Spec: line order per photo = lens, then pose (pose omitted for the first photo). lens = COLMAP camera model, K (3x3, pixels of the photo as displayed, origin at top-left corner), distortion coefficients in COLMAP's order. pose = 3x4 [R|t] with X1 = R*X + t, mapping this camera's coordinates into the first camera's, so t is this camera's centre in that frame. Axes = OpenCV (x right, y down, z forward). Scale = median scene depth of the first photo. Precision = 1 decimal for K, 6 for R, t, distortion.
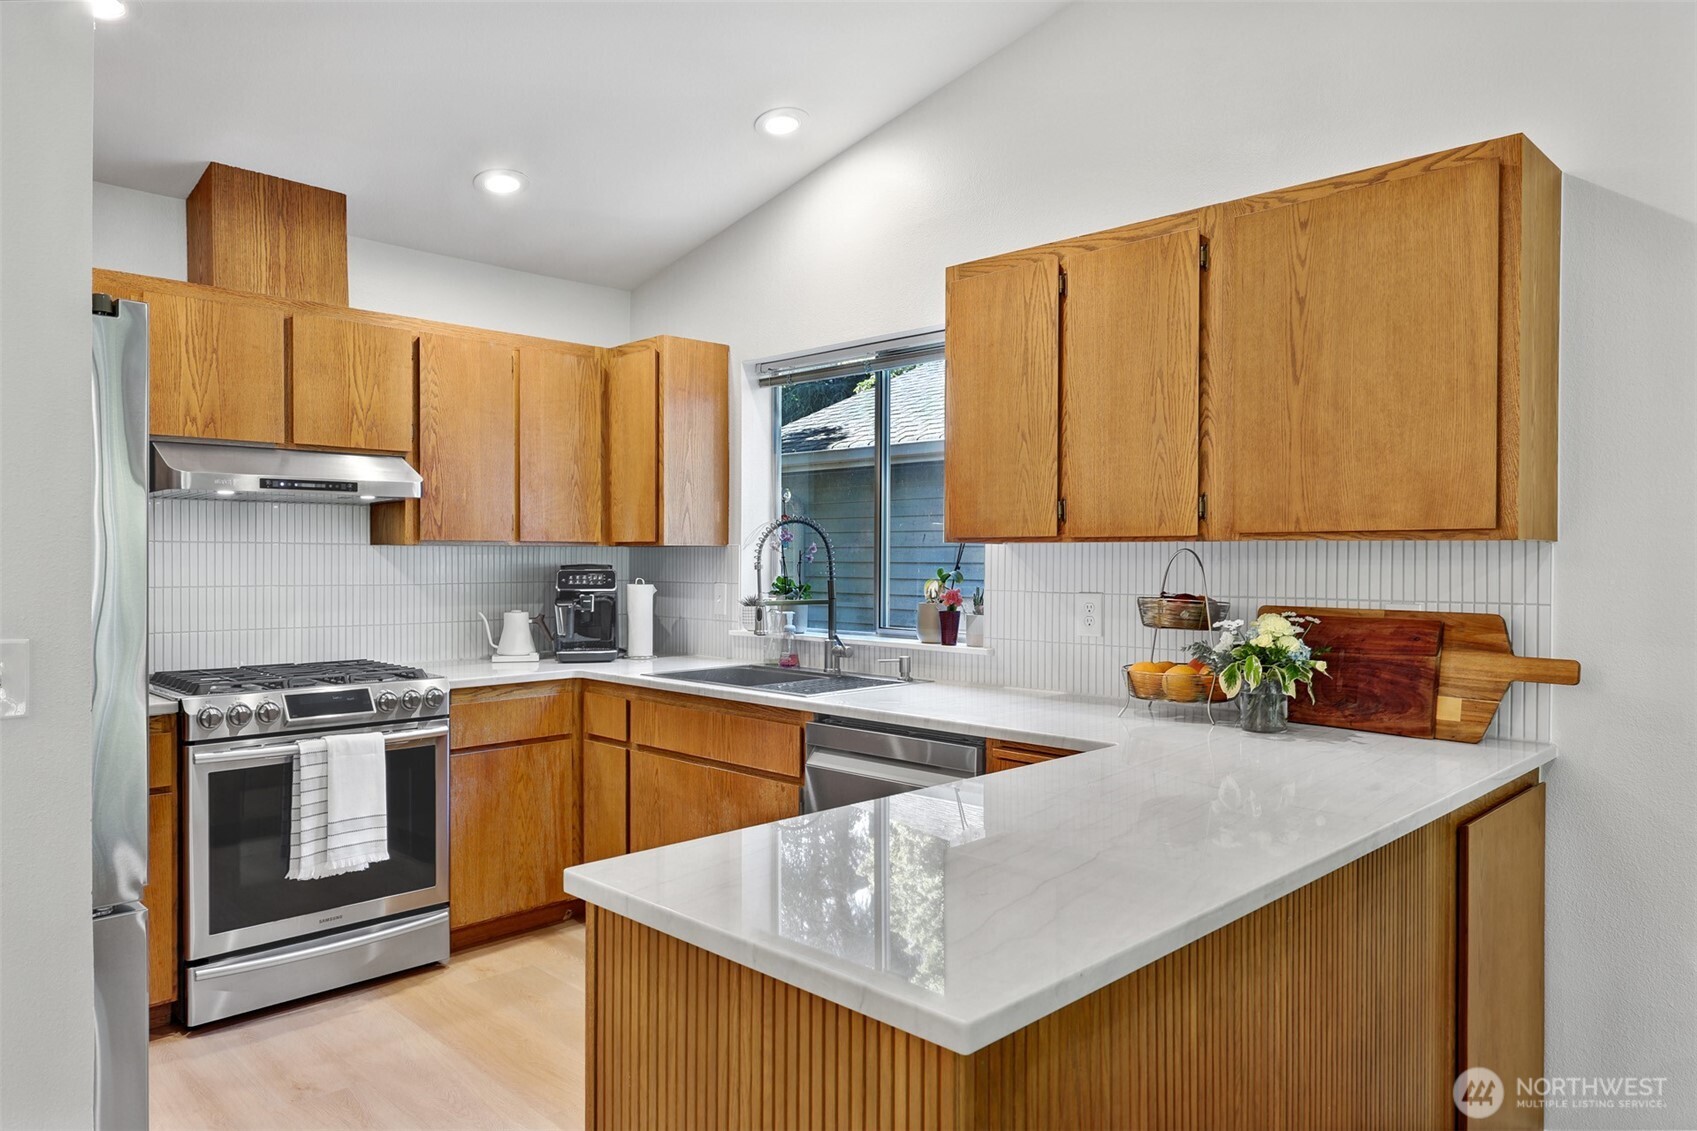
lens RADIAL K [[1083.8, 0, 840.0], [0, 1083.8, 572.7], [0, 0, 1]] dist [-0.000500, -0.004911]
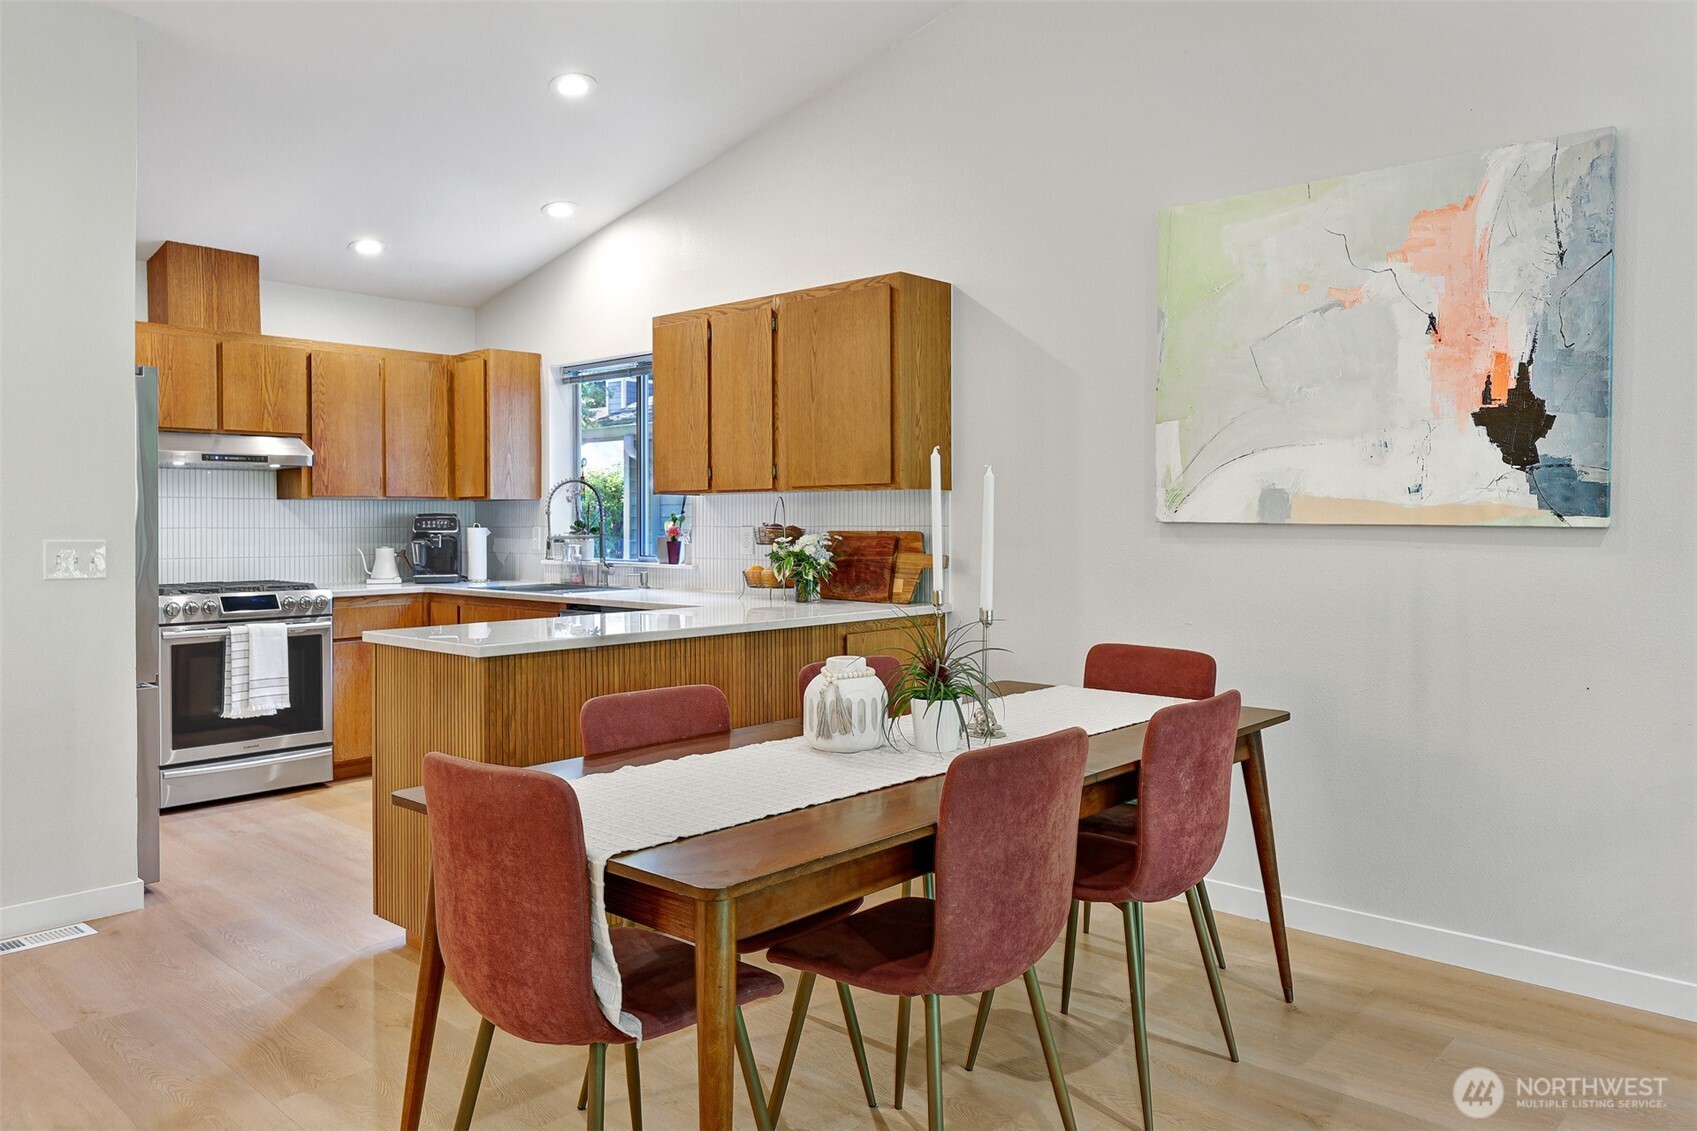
lens RADIAL K [[1165.2, 0, 821.9], [0, 1165.2, 530.1], [0, 0, 1]] dist [0.005096, 0.002108]
pose [[0.999565, -0.005795, 0.028901, 0.265841], [0.005958, 0.999967, -0.005578, 0.031257], [-0.028868, 0.005748, 0.999567, -0.617558]]
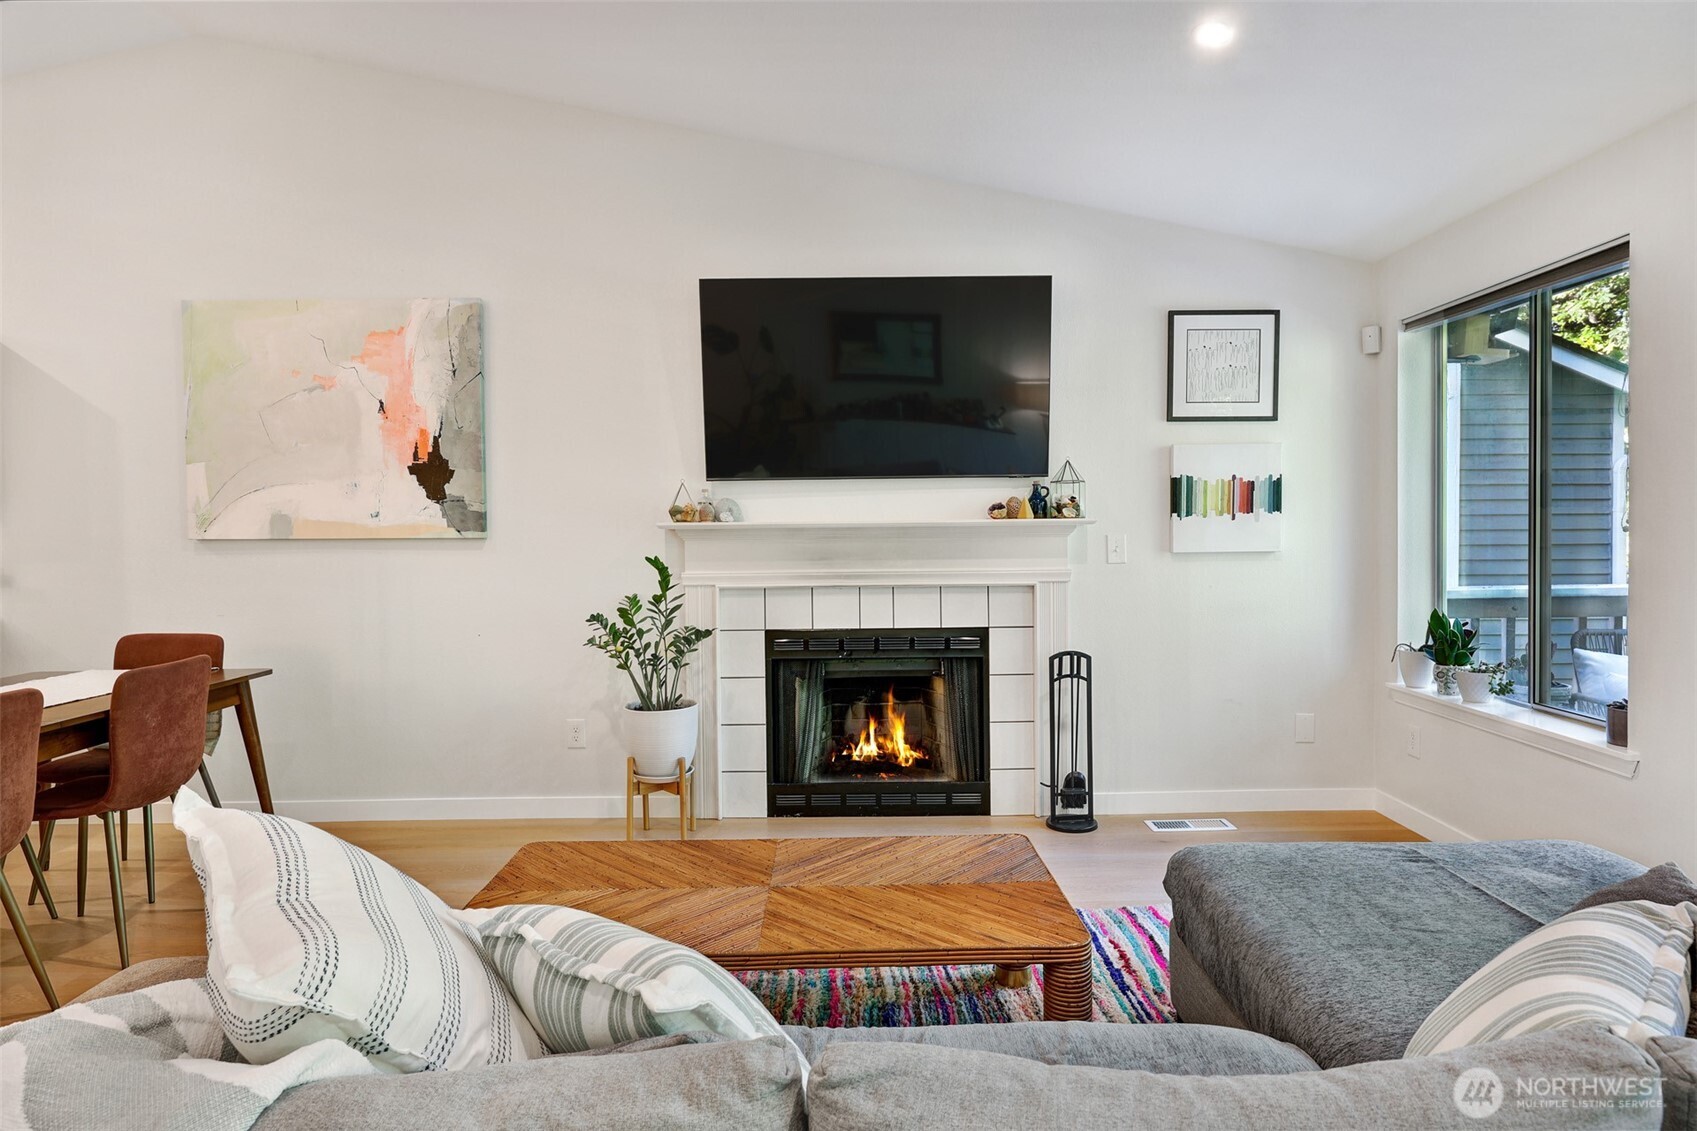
lens RADIAL K [[958.7, 0, 846.4], [0, 958.7, 561.9], [0, 0, 1]] dist [-0.003810, 0.000064]
pose [[0.703903, -0.040716, 0.709129, 0.379502], [0.029339, 0.999170, 0.028247, 0.039804], [-0.709690, 0.000922, 0.704513, -1.066641]]
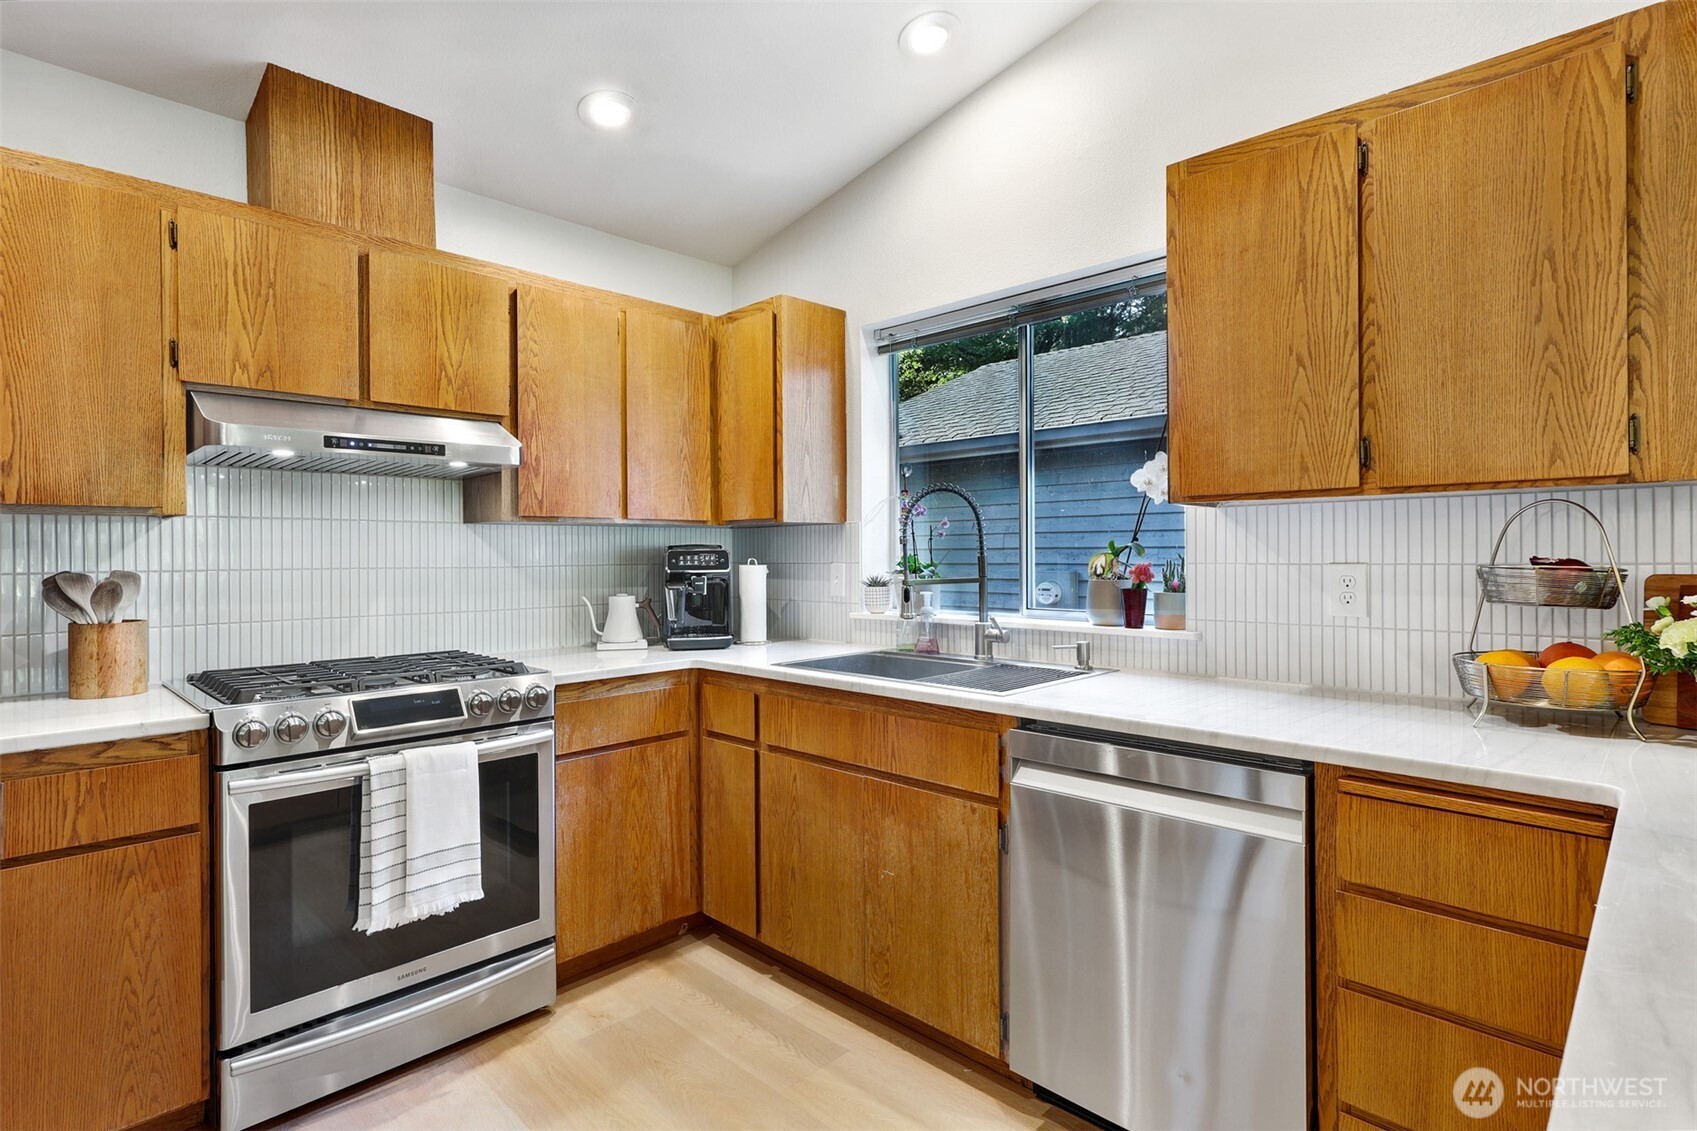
lens RADIAL K [[837.9, 0, 849.6], [0, 837.9, 553.4], [0, 0, 1]] dist [-0.002087, 0.001402]
pose [[0.999884, -0.009753, 0.011720, -0.138380], [0.009917, 0.999853, -0.014018, 0.014897], [-0.011582, 0.014133, 0.999833, 0.345507]]
